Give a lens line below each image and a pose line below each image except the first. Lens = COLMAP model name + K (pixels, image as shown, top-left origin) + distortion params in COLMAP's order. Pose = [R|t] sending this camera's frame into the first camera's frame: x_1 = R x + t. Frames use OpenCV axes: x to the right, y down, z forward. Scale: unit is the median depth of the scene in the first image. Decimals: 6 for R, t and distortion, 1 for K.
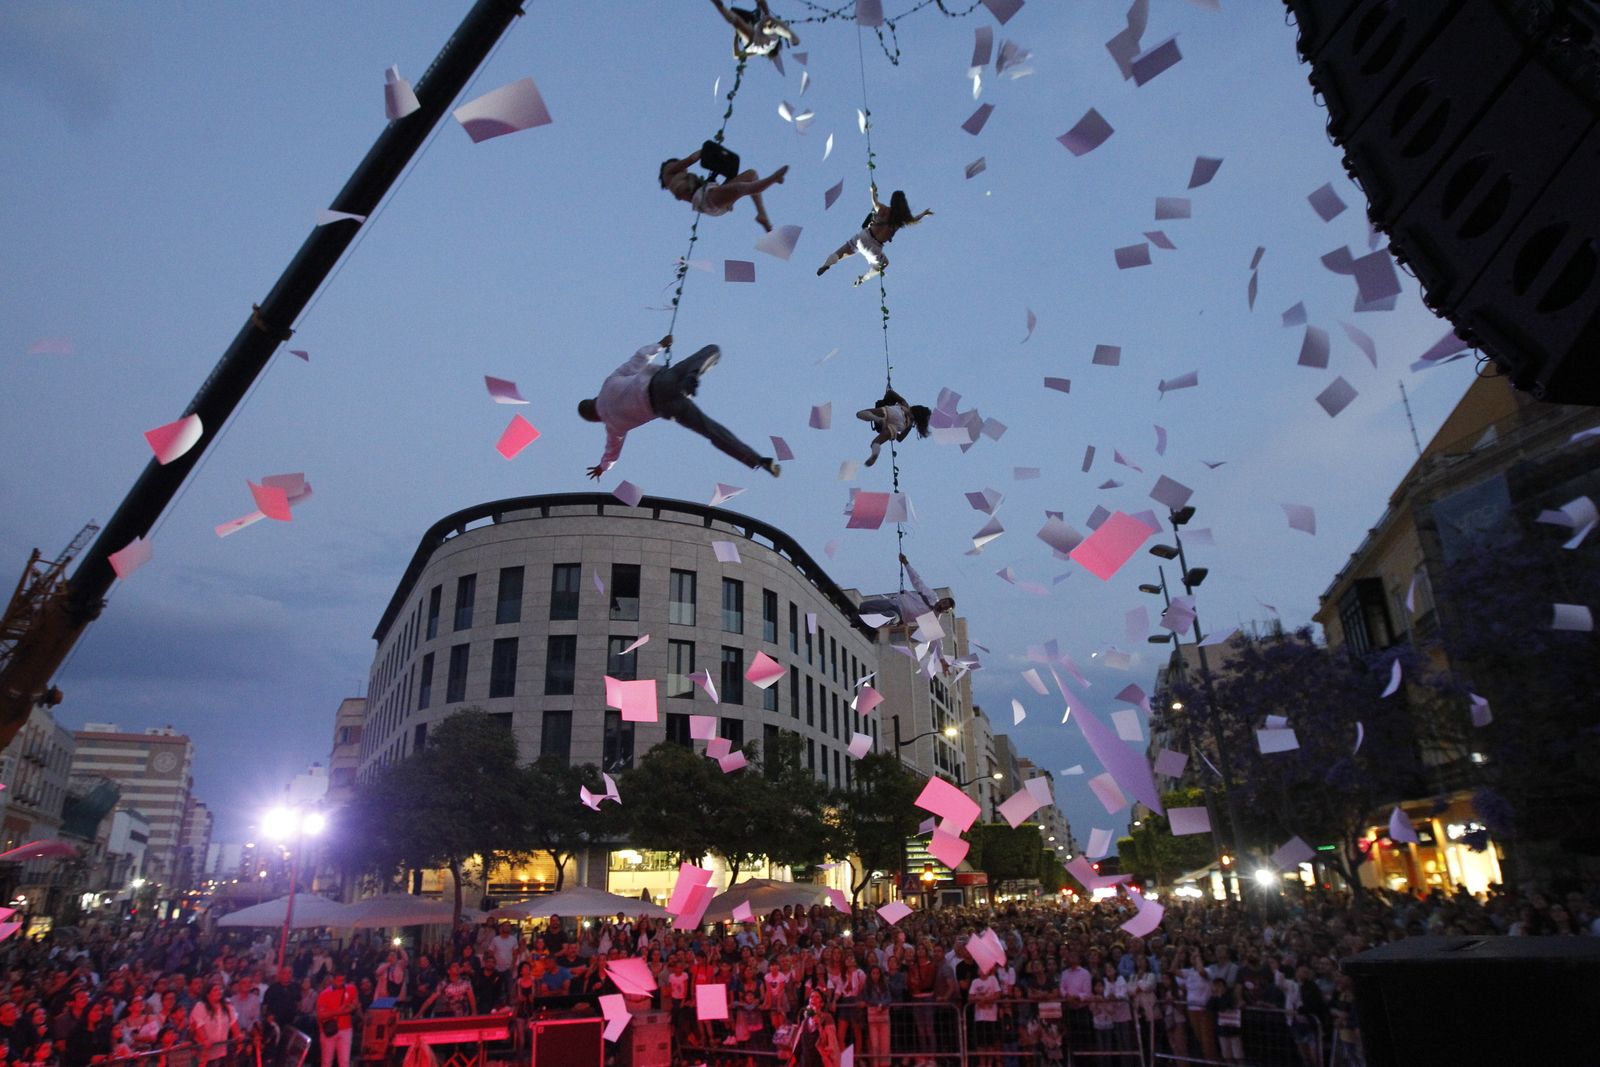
lens RADIAL K [[945.9, 0, 801.5], [0, 945.9, 538.3], [0, 0, 1]] dist [-0.076136, 0.045451]
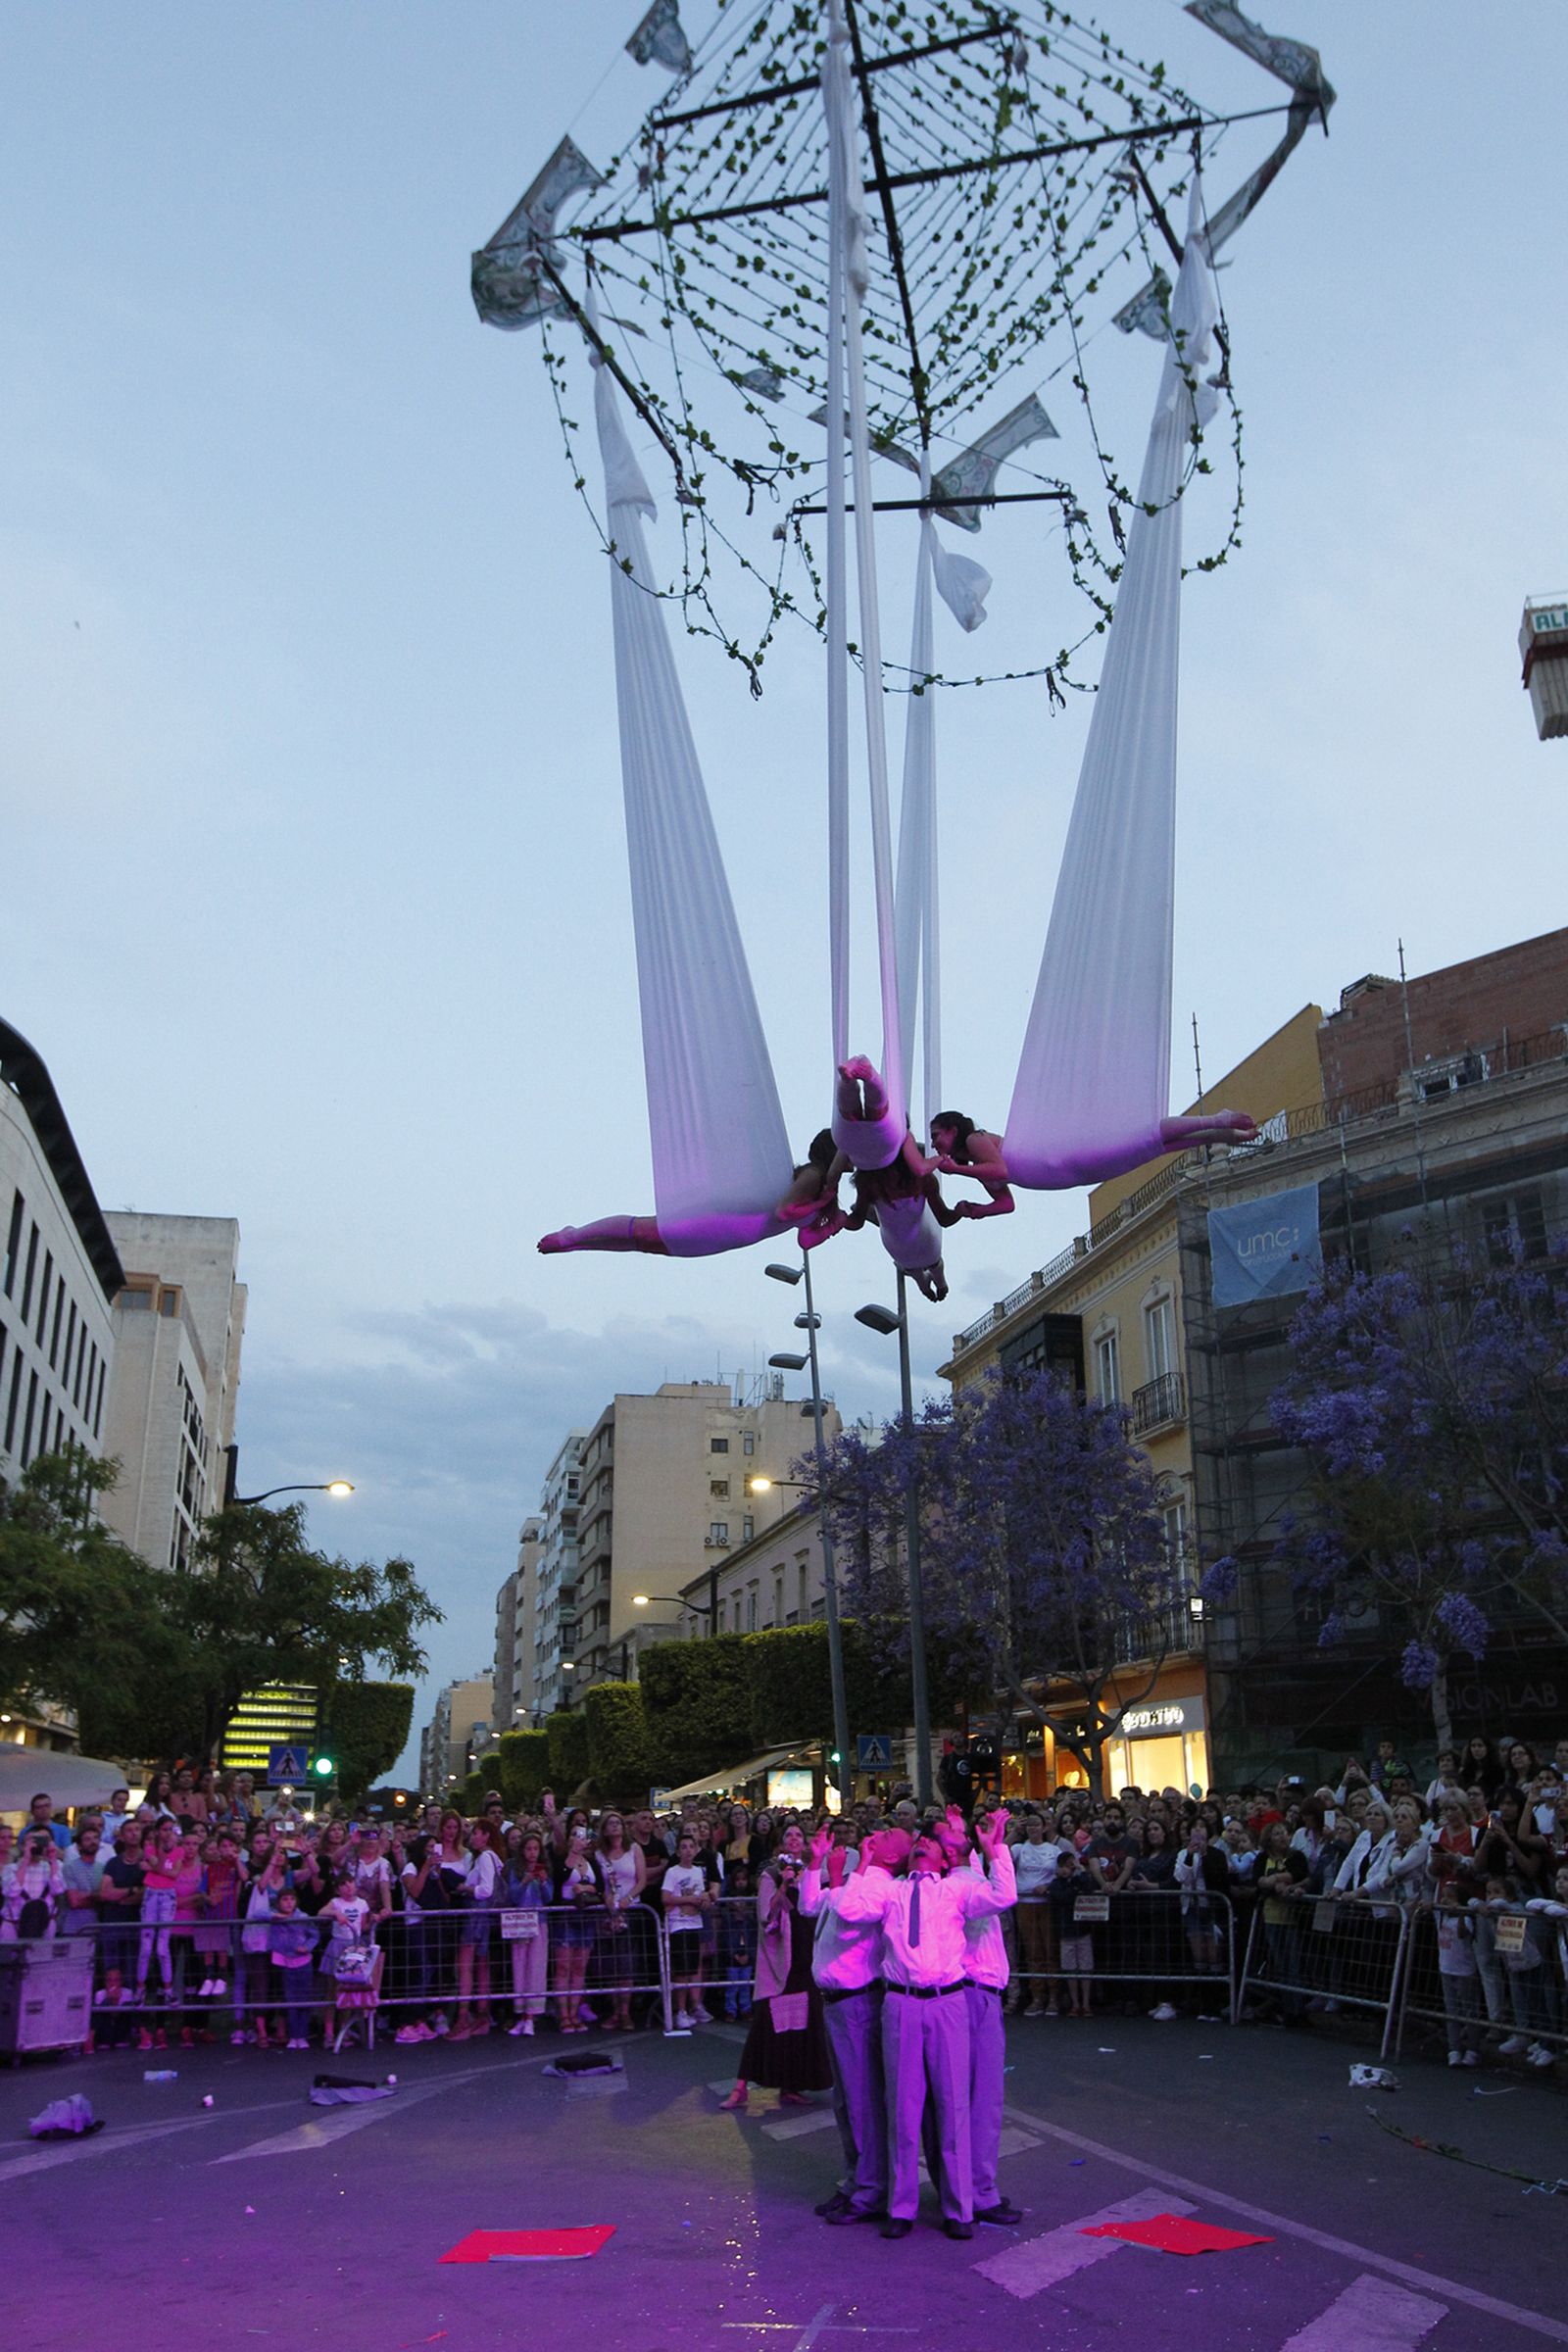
lens RADIAL K [[1884.0, 0, 789.8], [0, 1884.0, 1187.8], [0, 0, 1]] dist [-0.054213, 0.082859]
pose [[0.865916, 0.173757, 0.469039, -0.139676], [-0.181636, 0.982944, -0.028809, 0.027006], [-0.466045, -0.060248, 0.882707, -0.018896]]
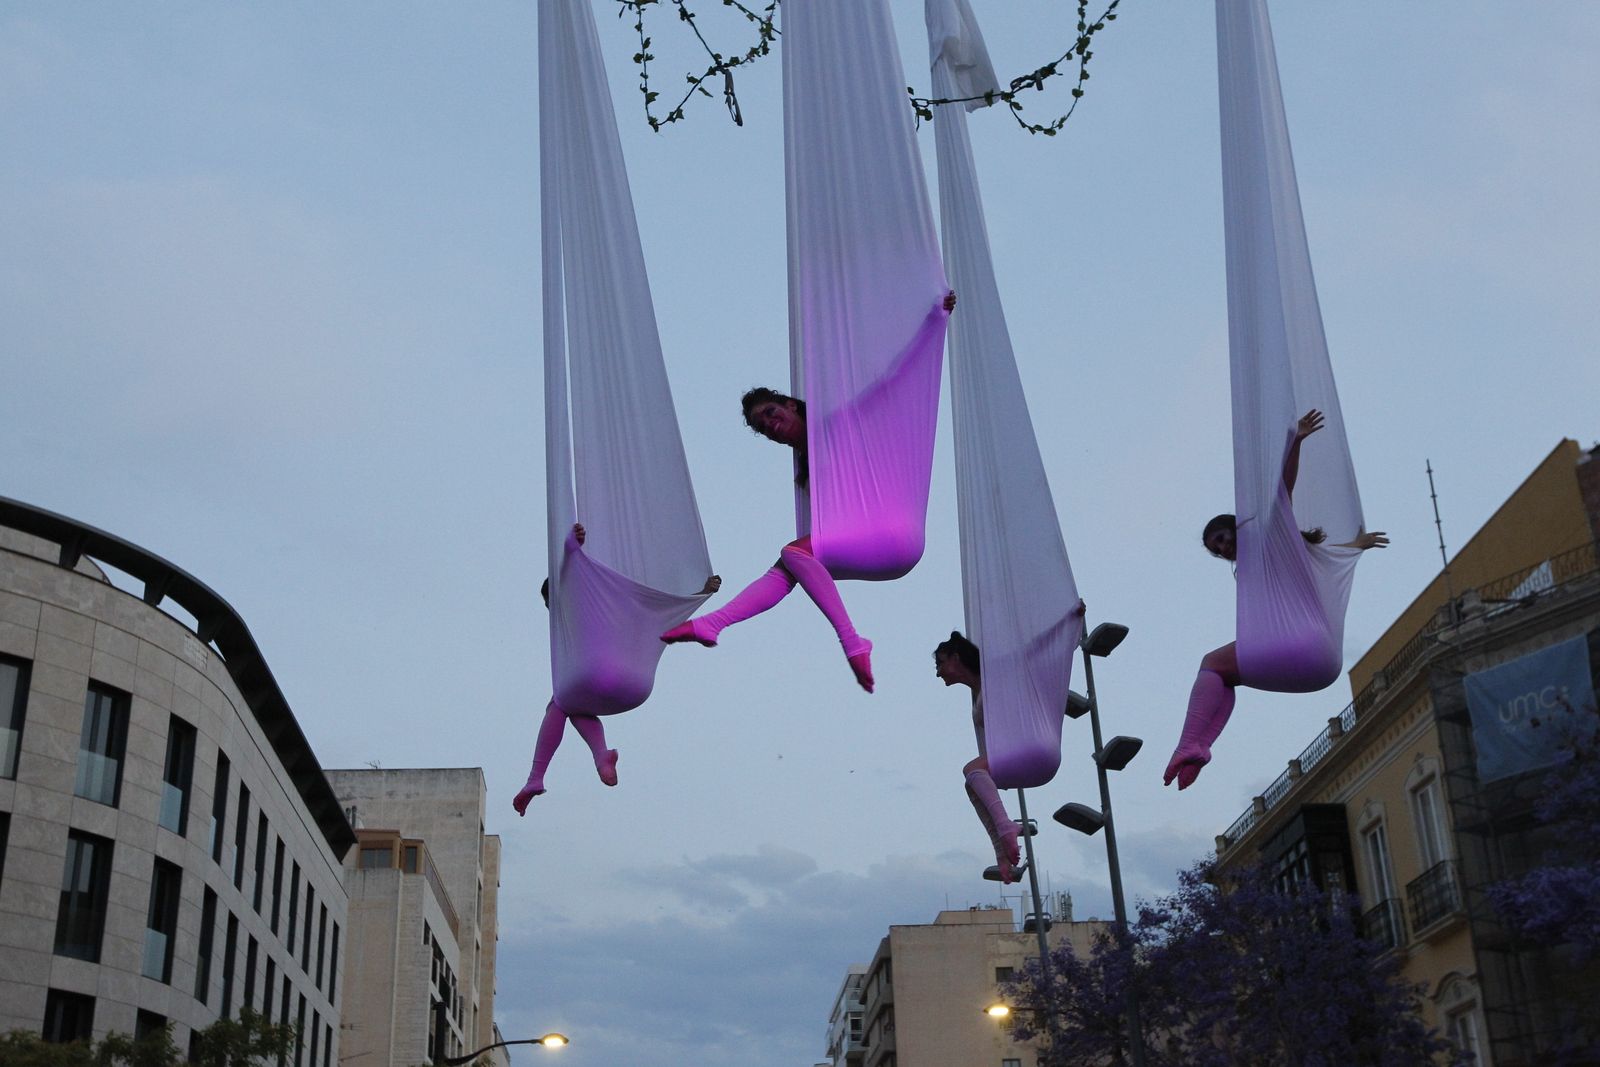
lens RADIAL K [[1948.0, 0, 803.0], [0, 1948.0, 536.8], [0, 0, 1]] dist [-0.000446, 0.129294]
pose [[0.933632, 0.134642, 0.331967, -0.092035], [-0.108823, 0.989486, -0.095268, 0.027401], [-0.341304, 0.052820, 0.938468, -0.013018]]
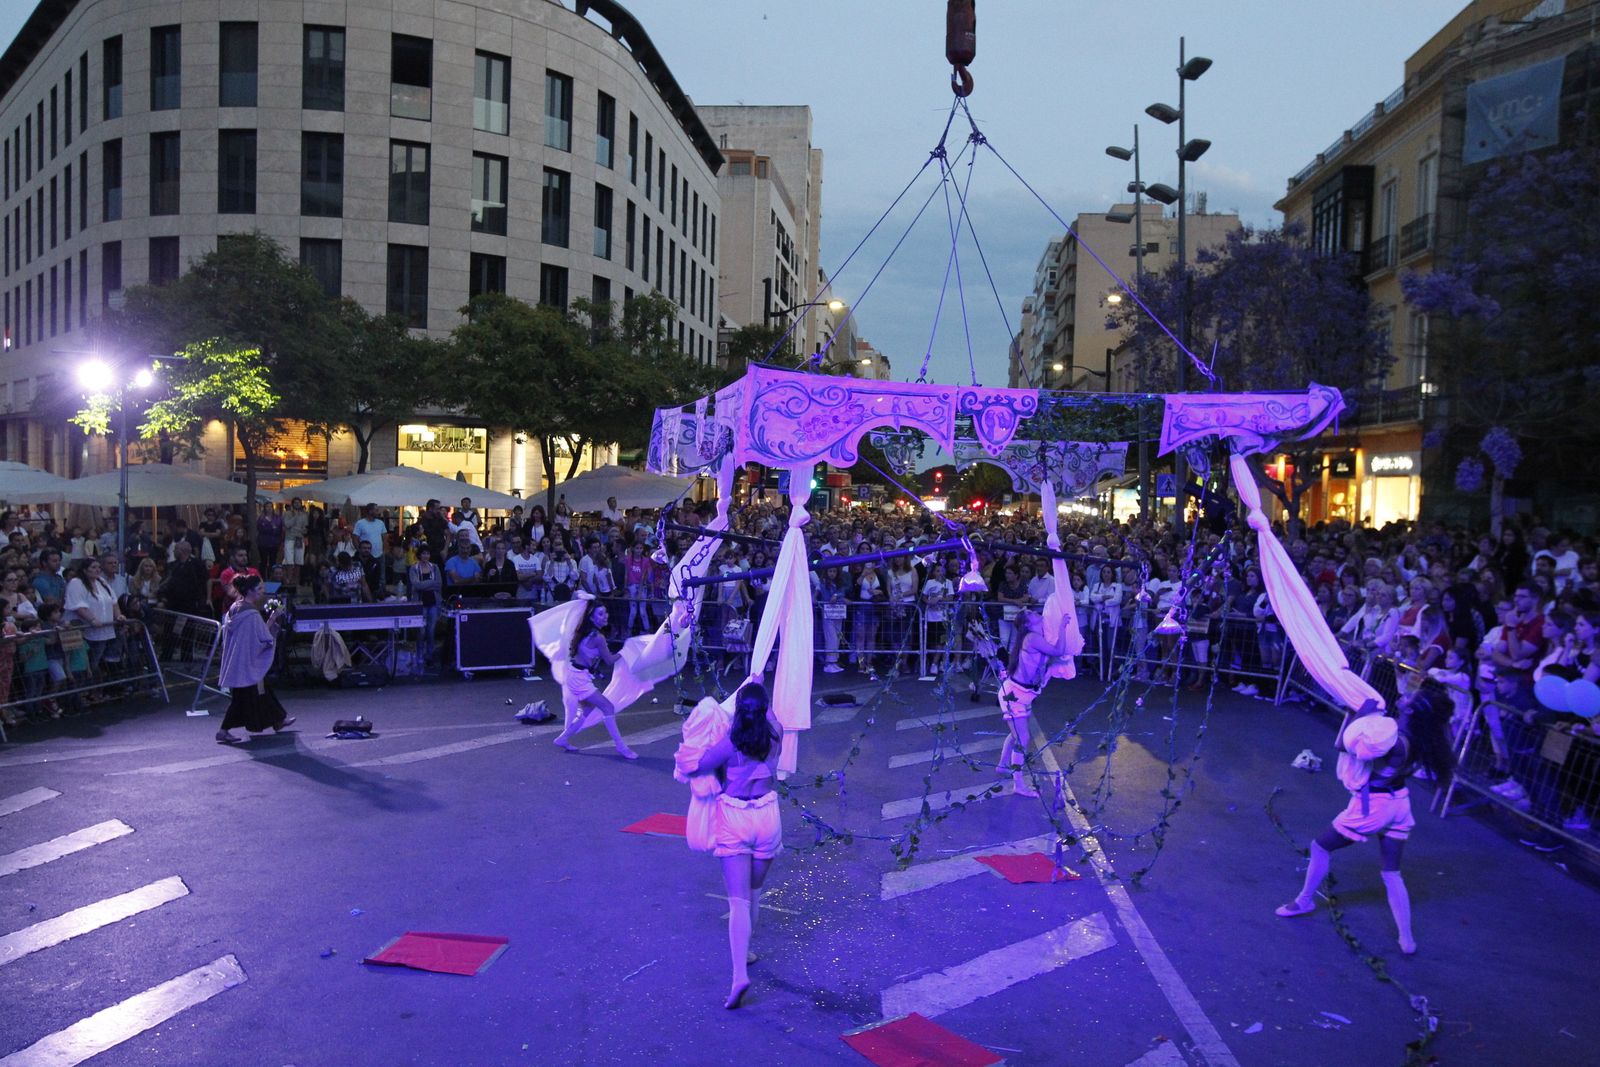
lens RADIAL K [[1257.5, 0, 803.3], [0, 1257.5, 535.7], [0, 0, 1]] dist [-0.058174, 0.074959]
pose [[0.978877, 0.039291, 0.200638, -0.074881], [-0.113734, 0.920145, 0.374696, -0.011397], [-0.169894, -0.389601, 0.905178, -0.041943]]
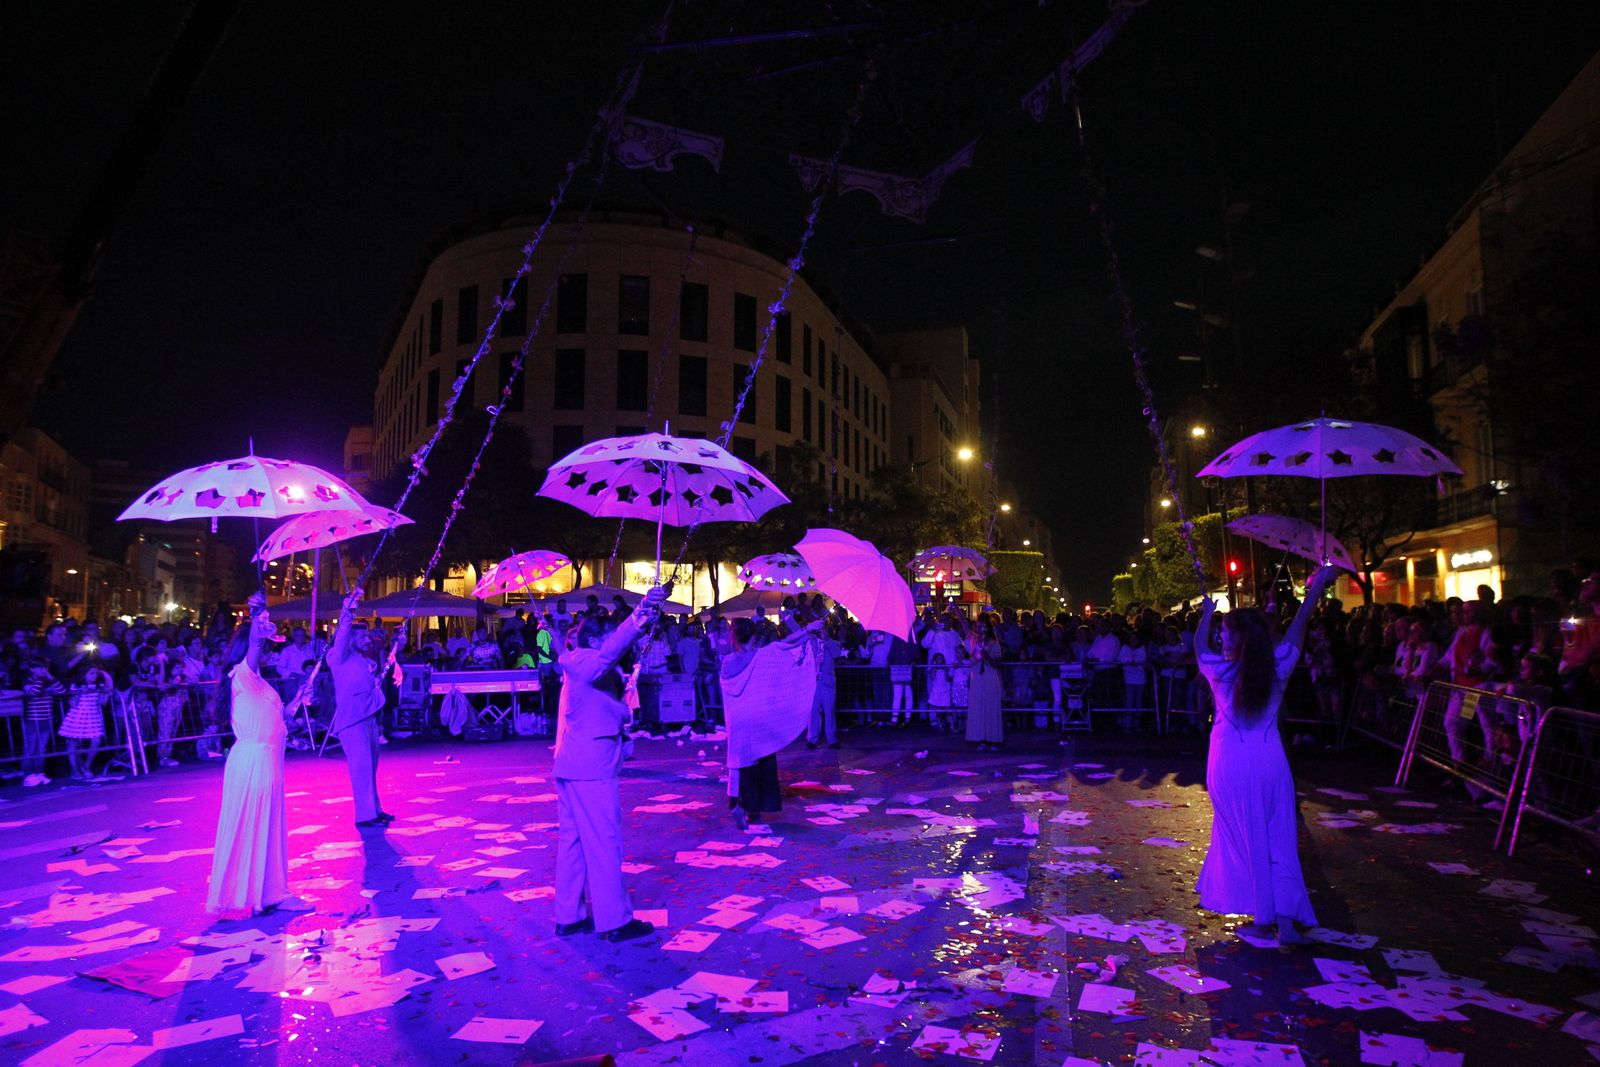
lens RADIAL K [[946.6, 0, 801.3], [0, 946.6, 539.8], [0, 0, 1]] dist [-0.065646, 0.036574]
pose [[0.999801, 0.019862, -0.001778, -0.010174], [-0.018717, 0.965437, 0.259965, 0.036584], [0.006880, -0.259880, 0.965616, 0.012248]]
